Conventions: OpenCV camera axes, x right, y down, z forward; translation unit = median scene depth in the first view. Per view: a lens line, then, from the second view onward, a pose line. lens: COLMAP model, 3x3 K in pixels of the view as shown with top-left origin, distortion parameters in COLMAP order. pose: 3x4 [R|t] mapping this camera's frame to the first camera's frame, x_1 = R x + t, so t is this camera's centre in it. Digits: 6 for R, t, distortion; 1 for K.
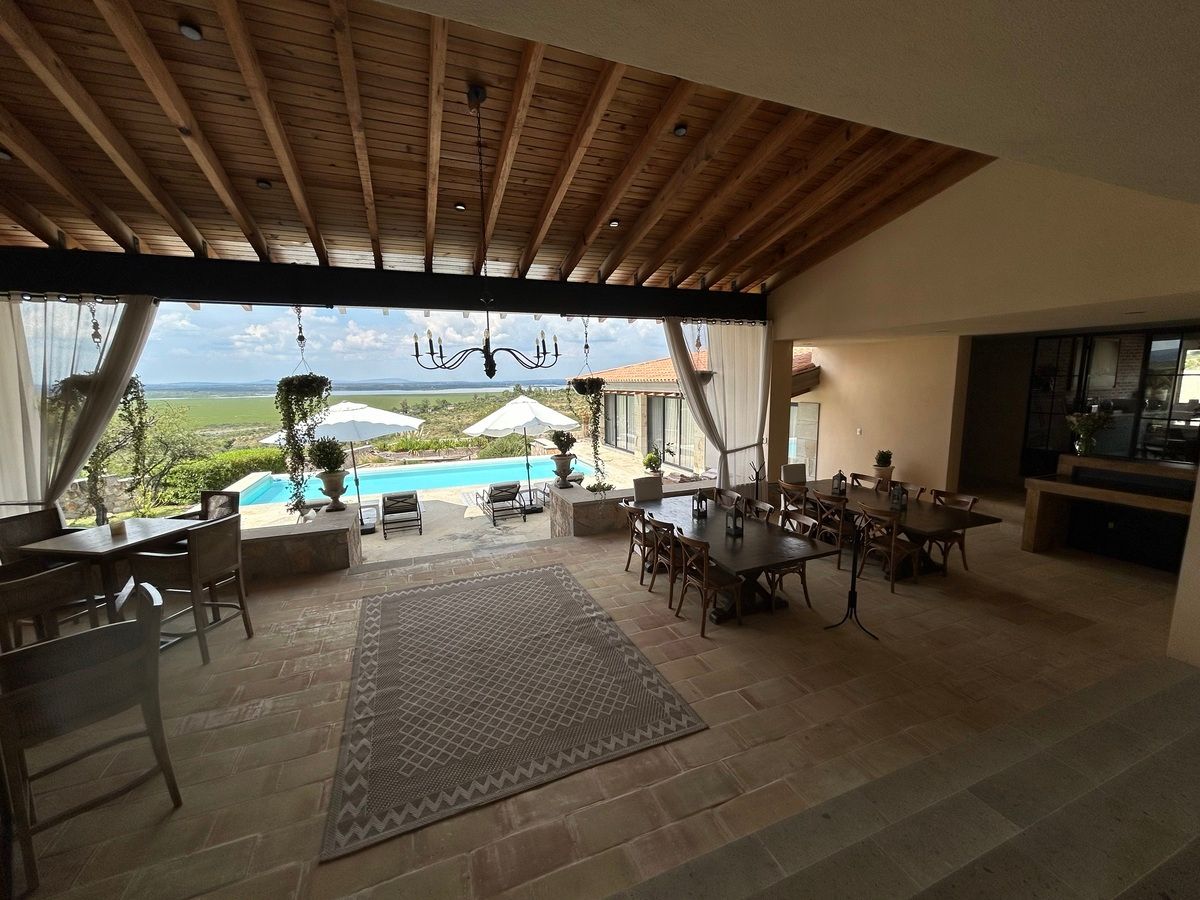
lens RADIAL K [[482.5, 0, 601.9], [0, 482.5, 448.0], [0, 0, 1]] dist [-0.004689, 0.002151]
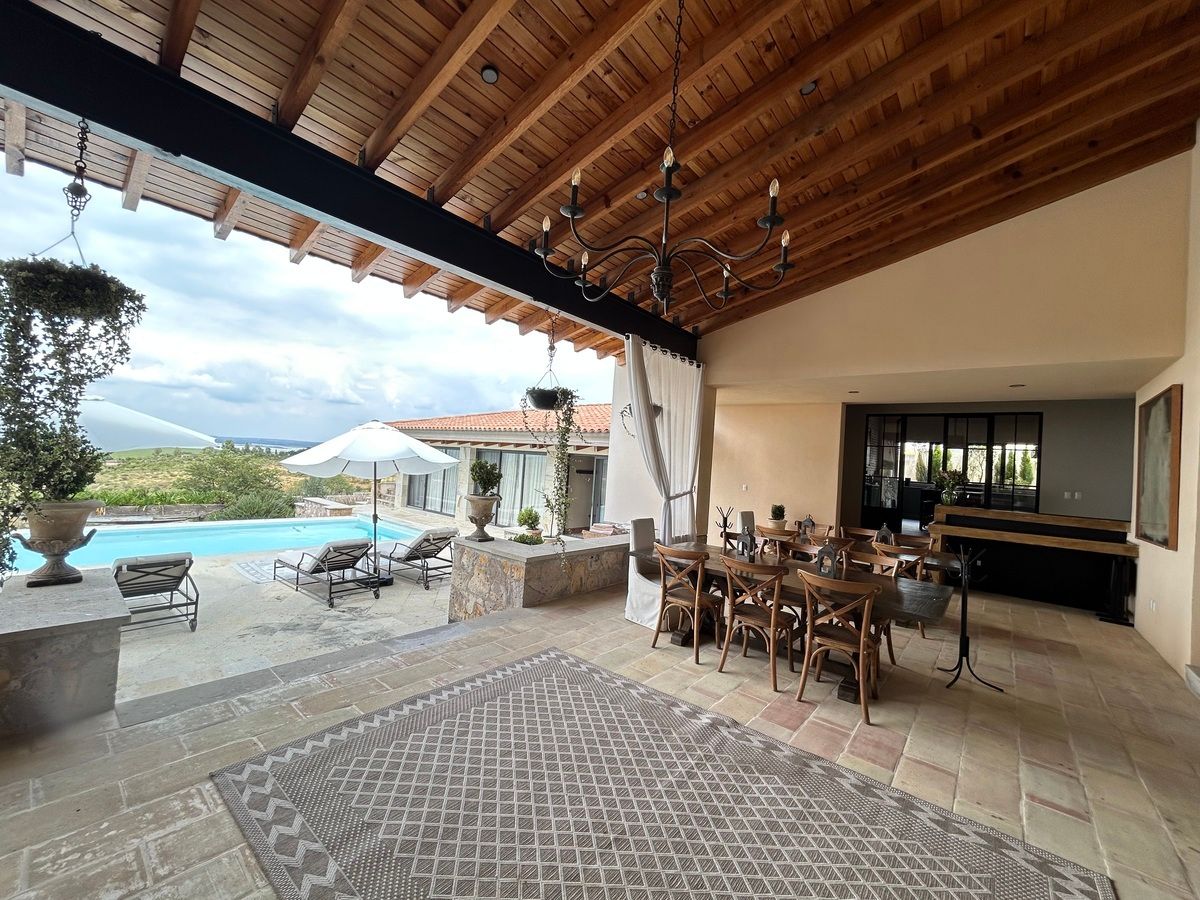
lens RADIAL K [[482.5, 0, 600.9], [0, 482.5, 446.4], [0, 0, 1]] dist [-0.004689, 0.002151]
pose [[0.879613, 0.085392, 0.467962, -0.272629], [-0.010366, 0.986963, -0.160614, 0.058013], [-0.475576, 0.136427, 0.869031, 0.282054]]
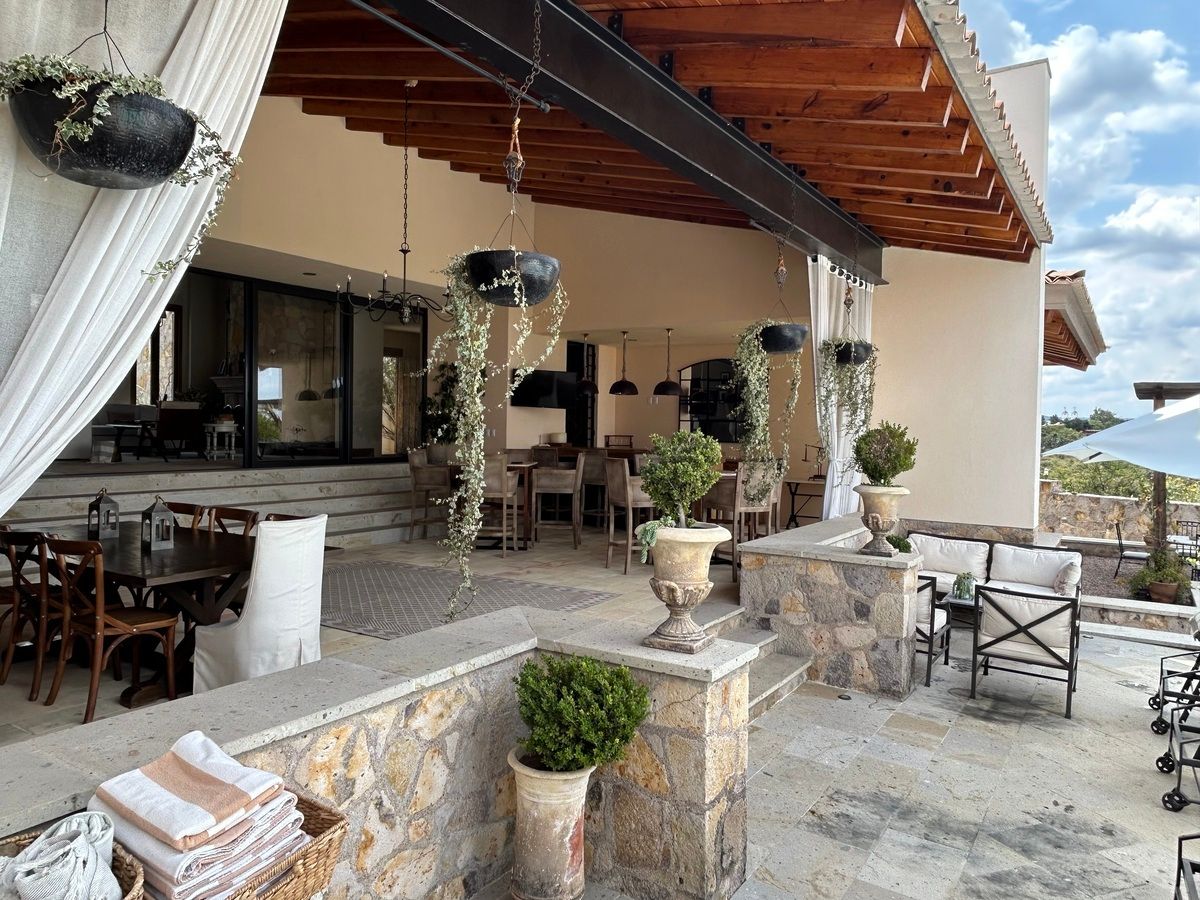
lens RADIAL K [[827.6, 0, 606.1], [0, 827.6, 446.1], [0, 0, 1]] dist [0.001468, -0.000607]
pose [[-0.813251, 0.009970, -0.581828, 0.218350], [-0.089727, 0.985747, 0.142308, -0.088472], [0.574954, 0.167938, -0.800765, 1.347658]]
